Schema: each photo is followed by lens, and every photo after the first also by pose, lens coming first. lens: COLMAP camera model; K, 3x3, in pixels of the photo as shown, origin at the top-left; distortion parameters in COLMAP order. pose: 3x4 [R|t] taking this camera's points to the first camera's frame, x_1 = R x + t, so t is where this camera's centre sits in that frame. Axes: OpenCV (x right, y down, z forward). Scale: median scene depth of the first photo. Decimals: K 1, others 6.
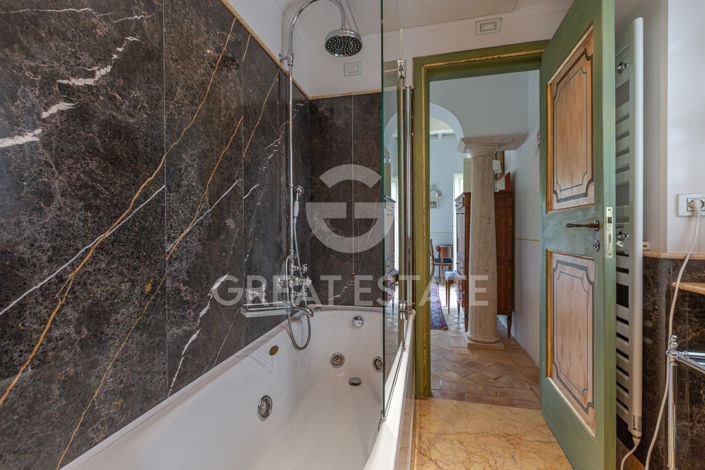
lens RADIAL K [[317.4, 0, 352.8], [0, 317.4, 232.4], [0, 0, 1]] dist [0.004367, 0.000257]
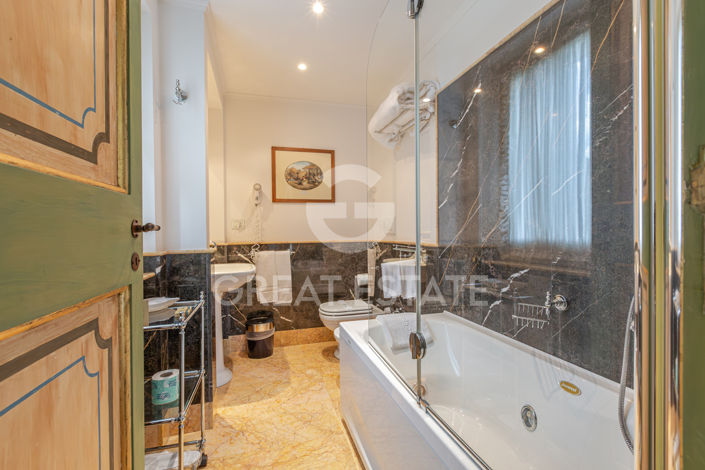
lens RADIAL K [[317.4, 0, 349.2], [0, 317.4, 233.2], [0, 0, 1]] dist [0.004367, 0.000257]
pose [[-0.869923, 0.011957, -0.493043, 0.864596], [0.002023, 0.999784, 0.020676, -0.024116], [0.493184, 0.016989, -0.869759, 2.057559]]
